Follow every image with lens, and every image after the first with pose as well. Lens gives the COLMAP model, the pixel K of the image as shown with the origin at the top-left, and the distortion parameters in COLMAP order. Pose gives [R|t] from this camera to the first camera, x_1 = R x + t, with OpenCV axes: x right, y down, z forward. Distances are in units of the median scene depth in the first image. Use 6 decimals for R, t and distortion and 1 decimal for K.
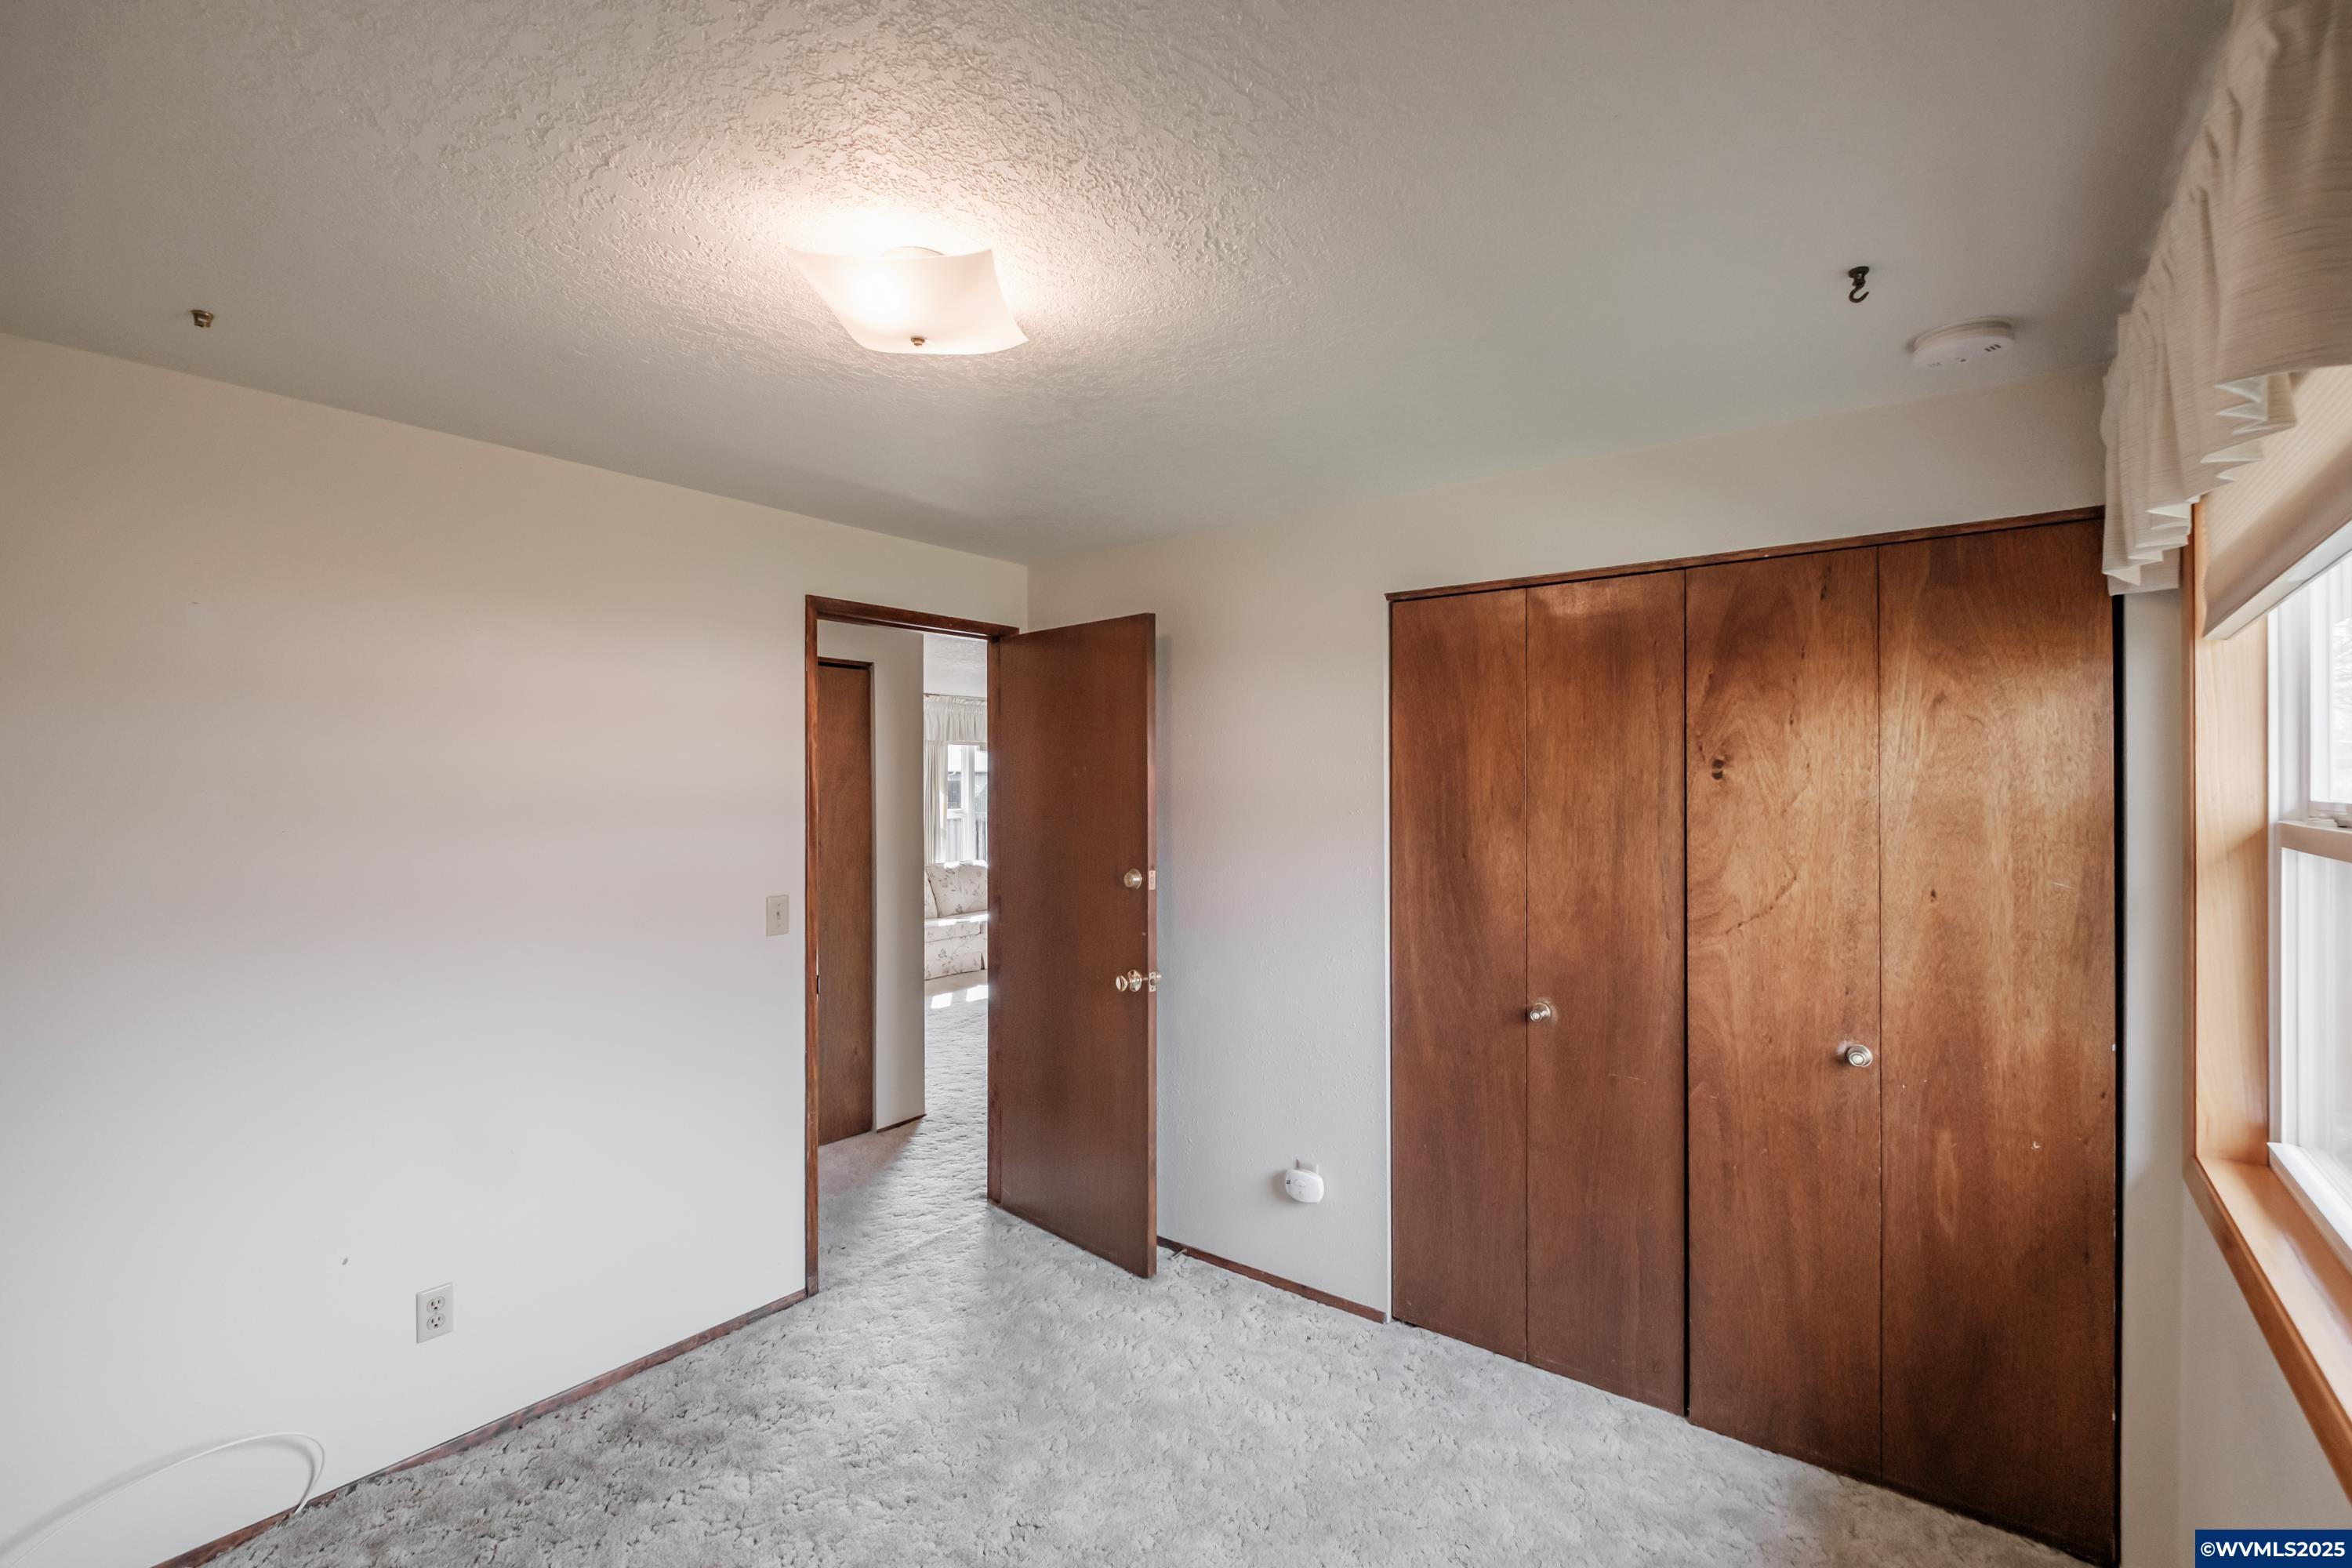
lens RADIAL K [[1019.0, 0, 1169.1], [0, 1019.0, 783.0], [0, 0, 1]] dist [-0.000229, -0.000271]
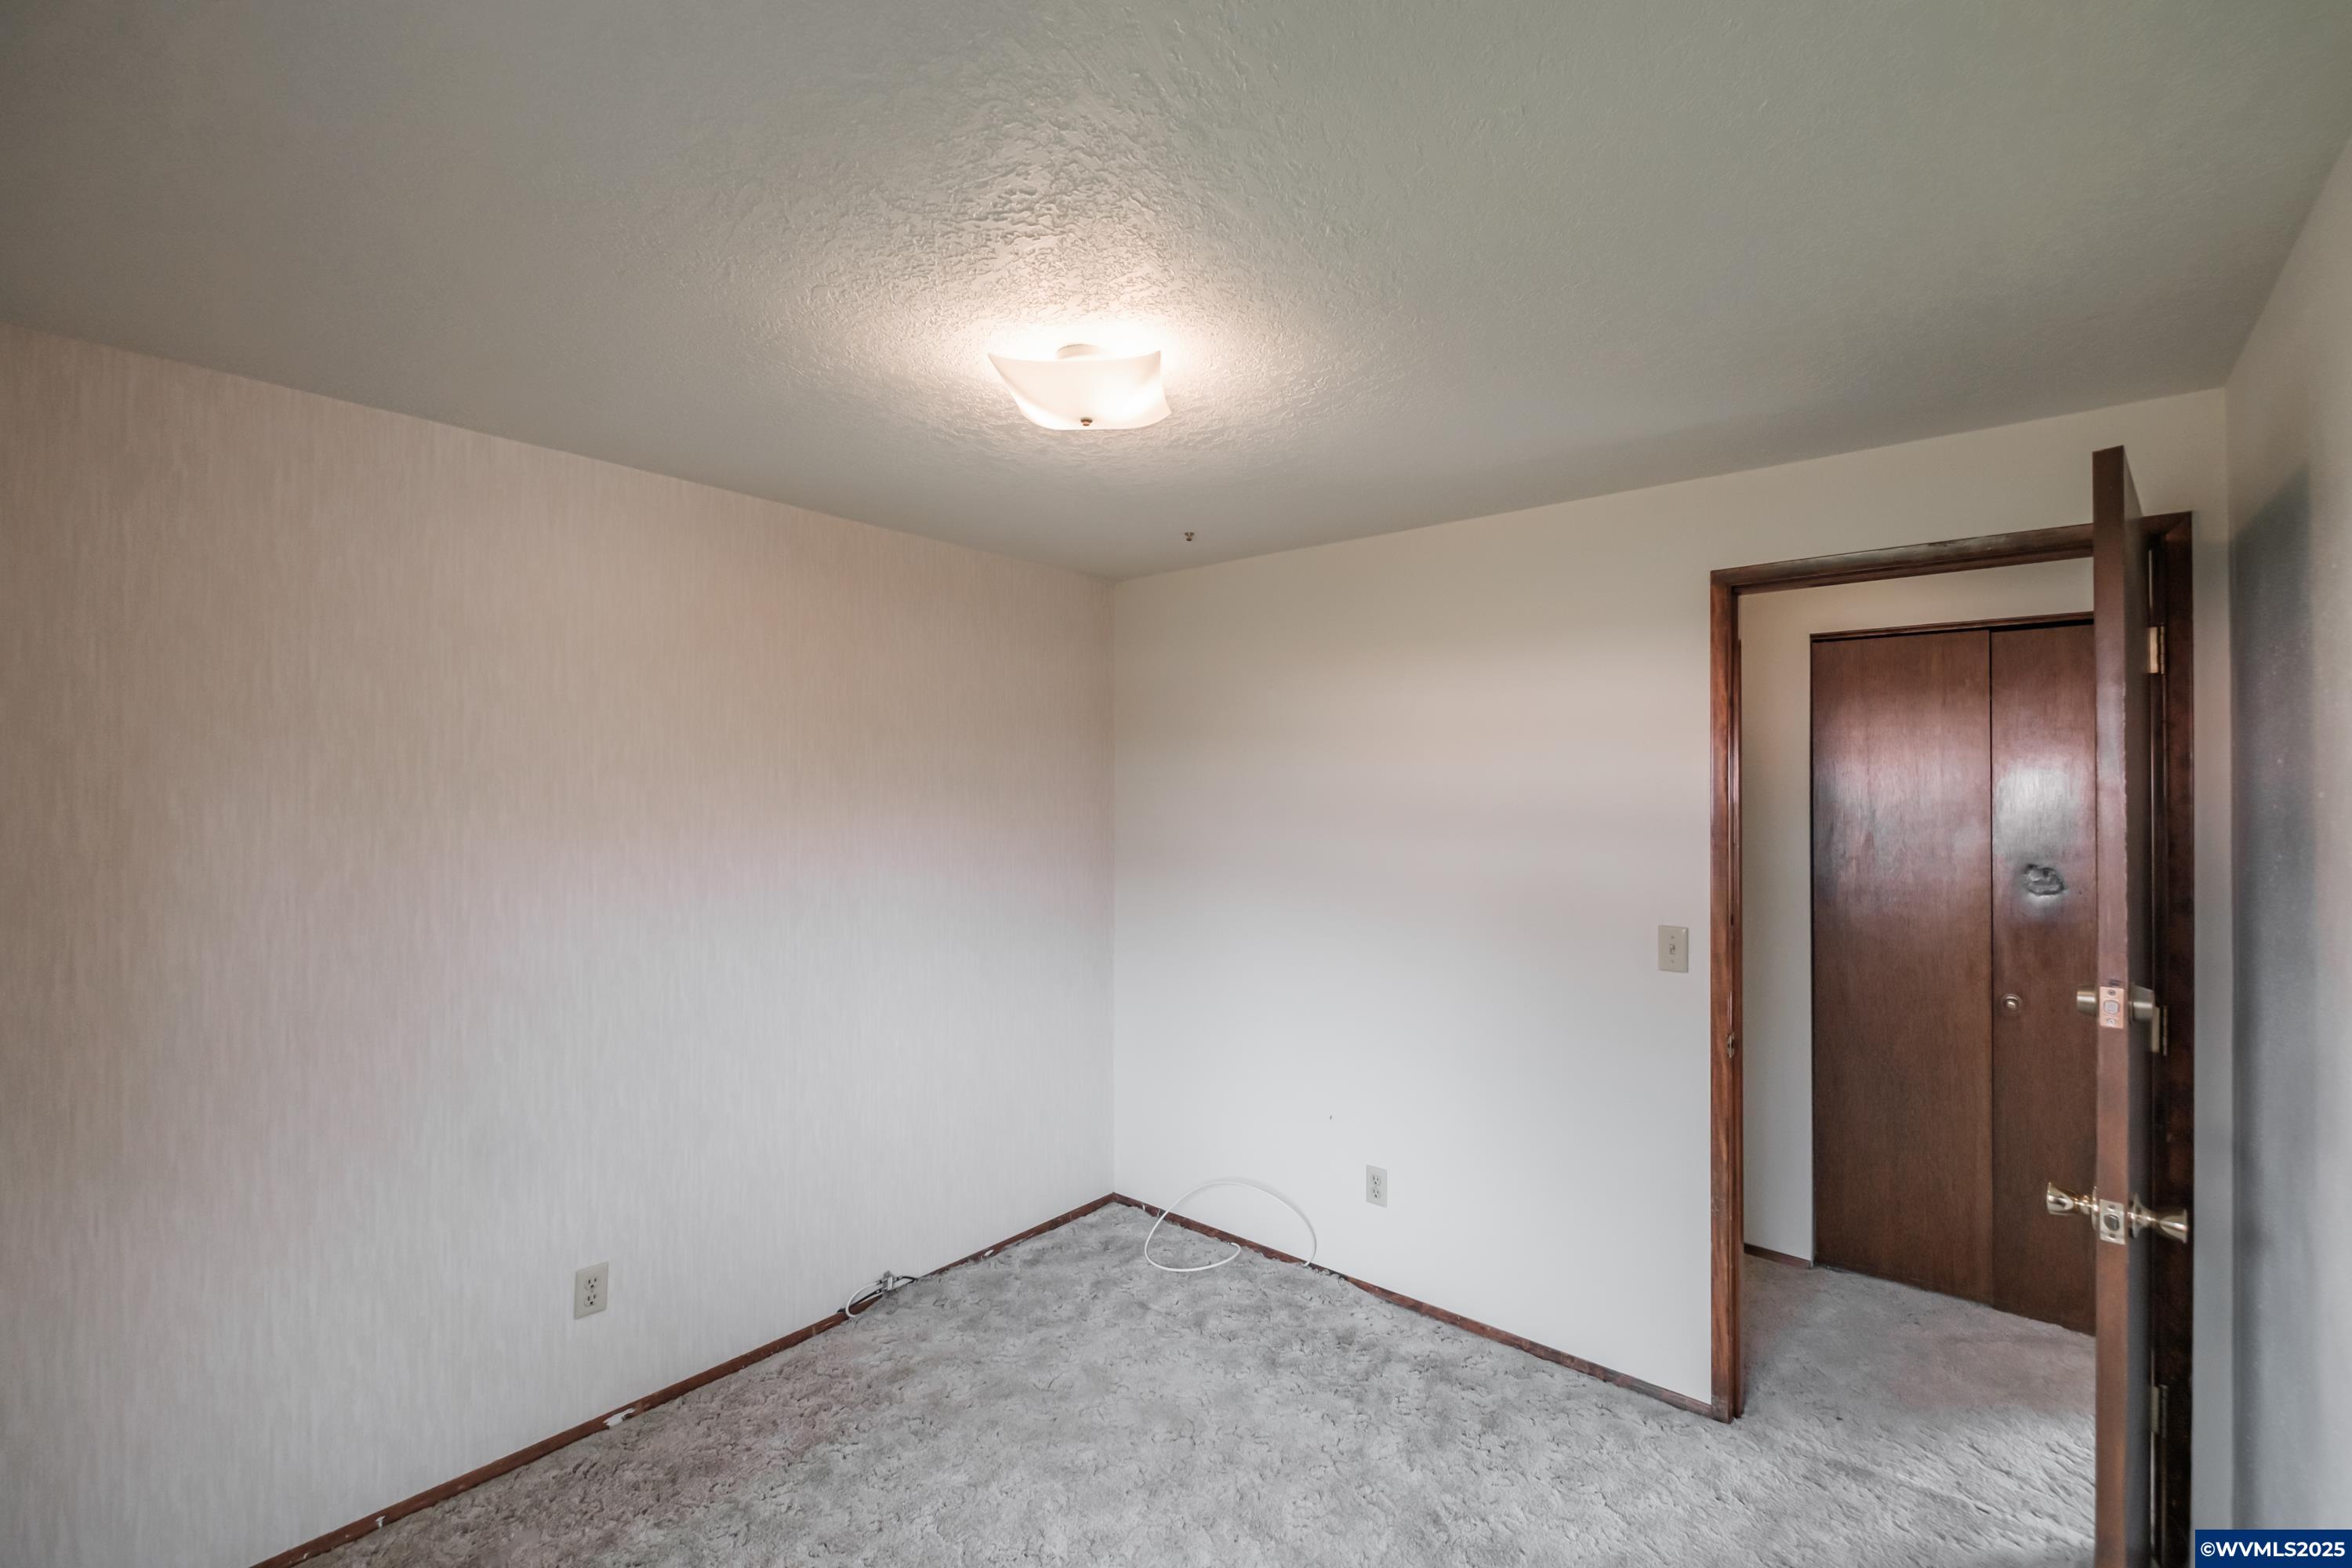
lens RADIAL K [[991.6, 0, 1185.2], [0, 991.6, 786.8], [0, 0, 1]] dist [-0.000377, -0.000218]
pose [[-0.011172, -0.002440, -0.999935, 0.535831], [-0.002712, 0.999993, -0.002410, -0.006743], [0.999934, 0.002685, -0.011178, 0.677121]]
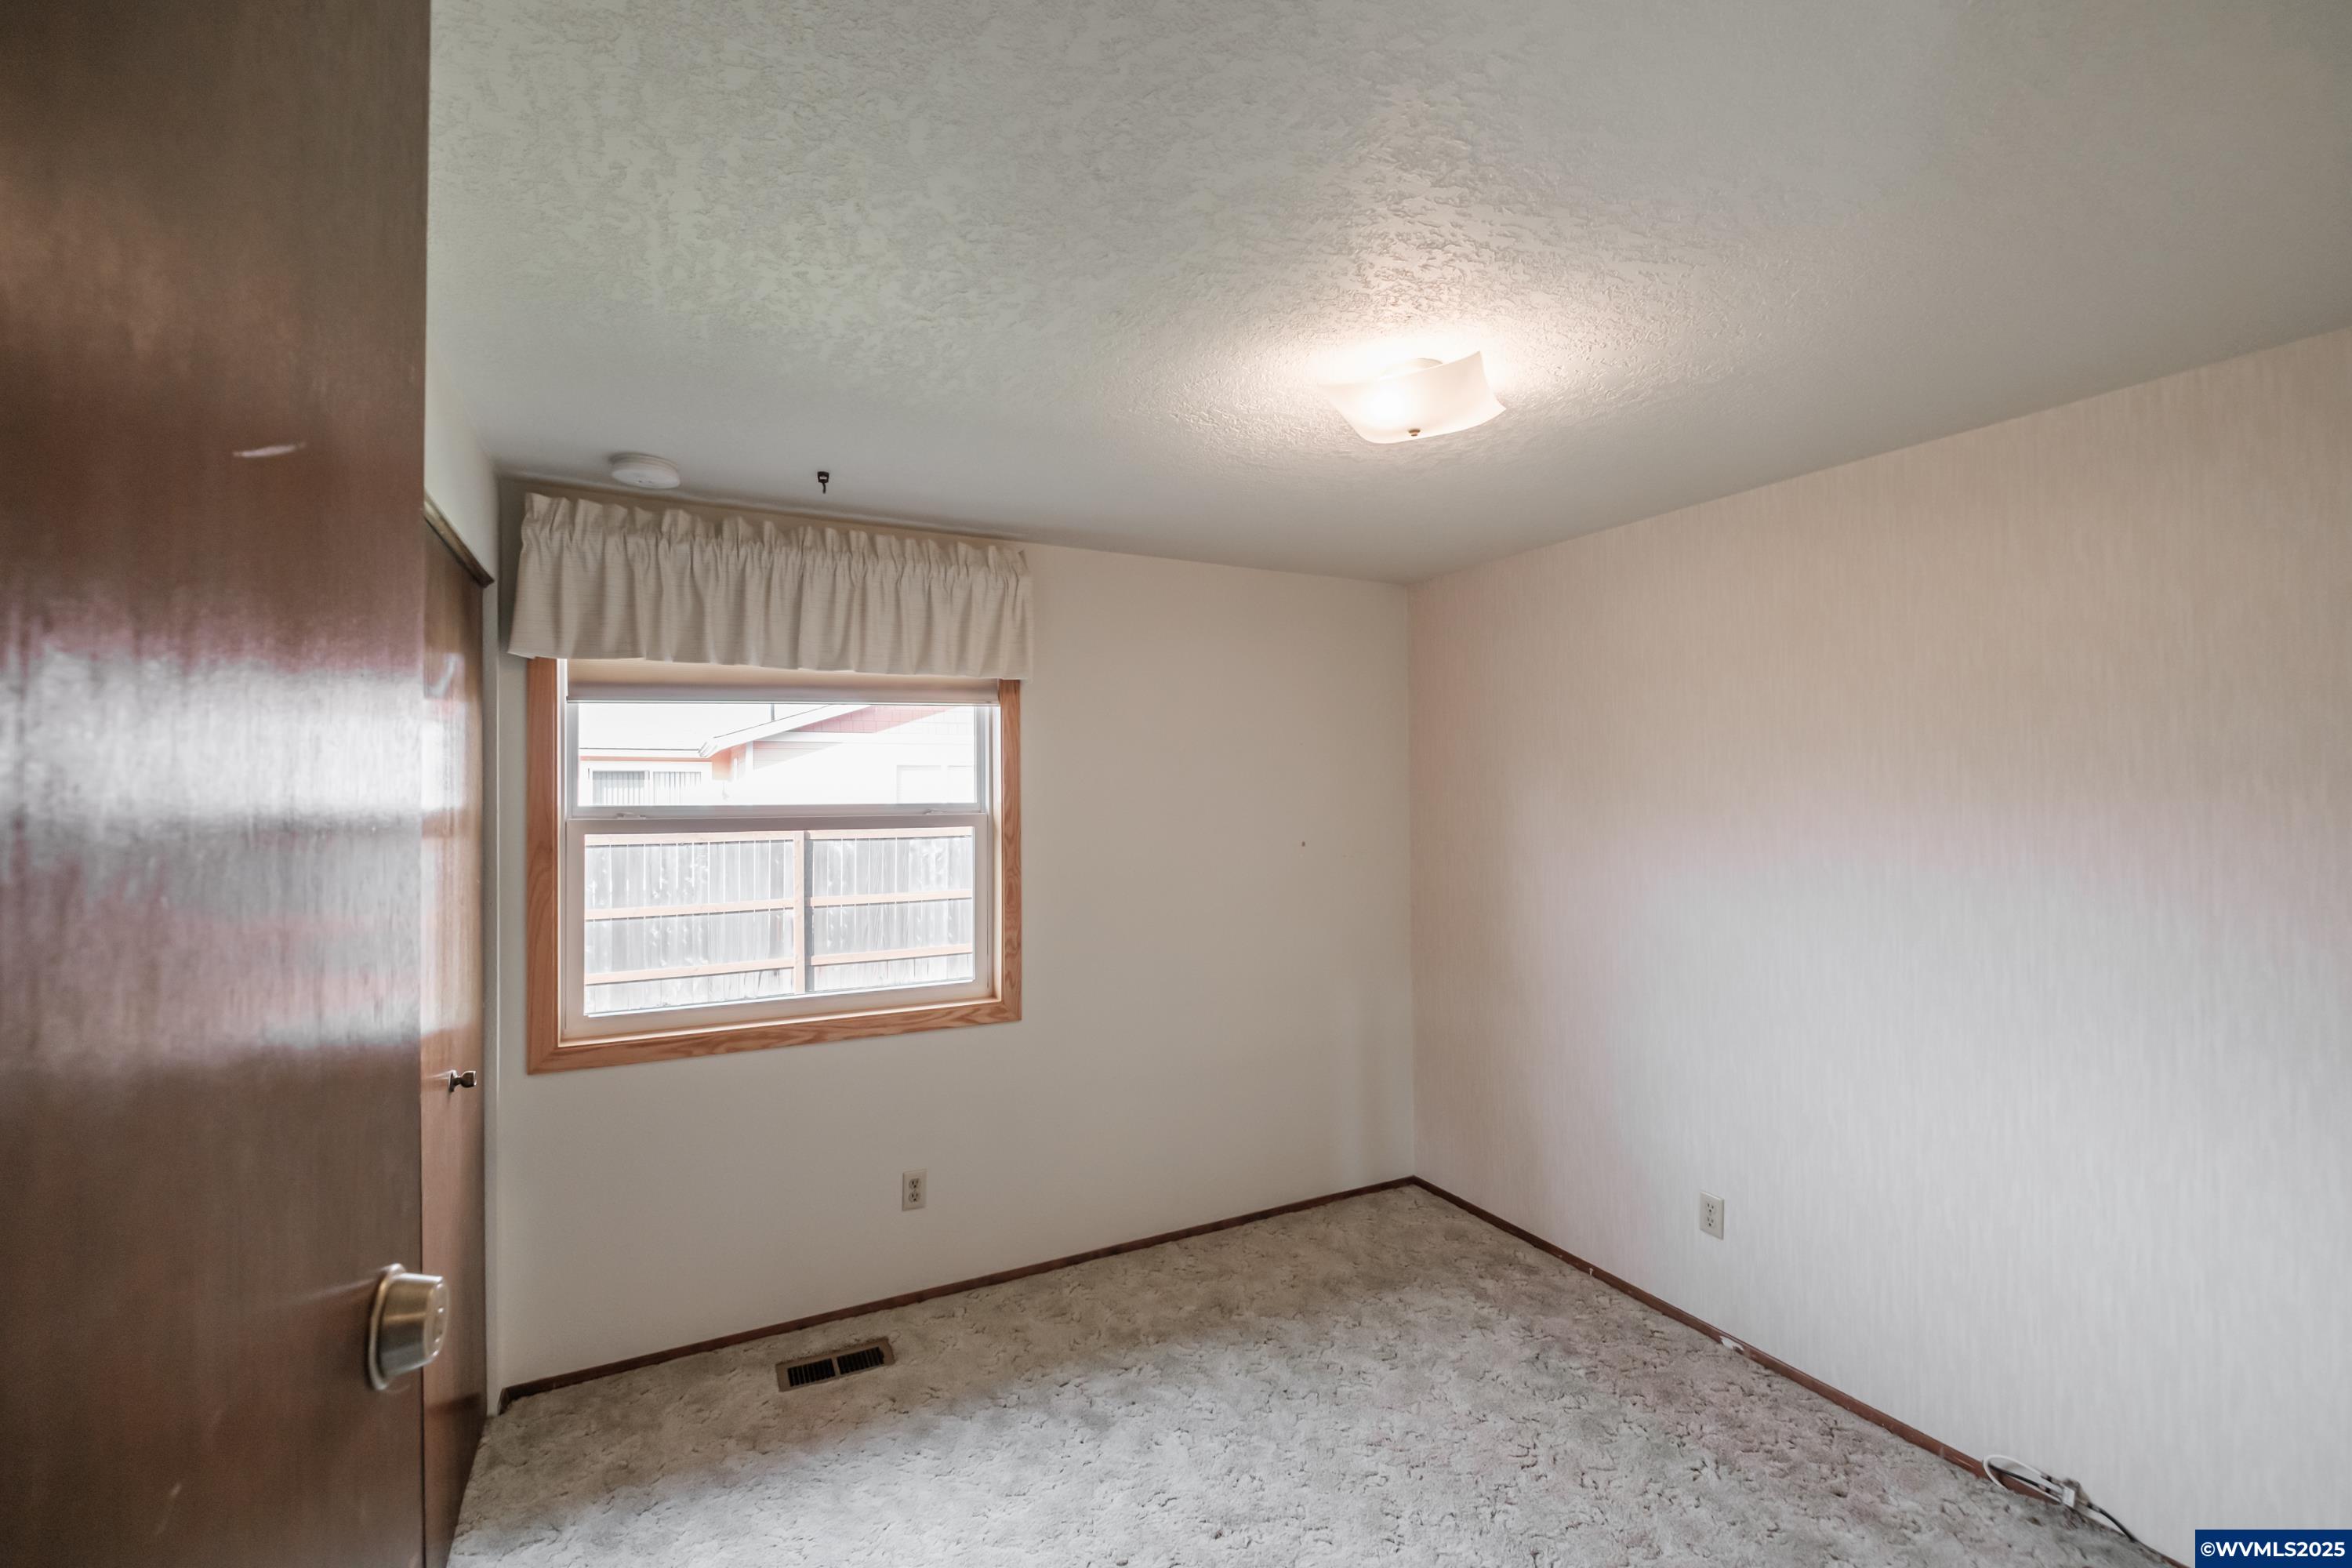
lens RADIAL K [[1035.6, 0, 1177.0], [0, 1035.6, 777.5], [0, 0, 1]] dist [0.001274, -0.000154]
pose [[-0.918376, 0.009691, 0.395590, -0.284770], [0.008051, 0.999951, -0.005805, -0.007143], [-0.395627, -0.002146, -0.918409, 1.357869]]
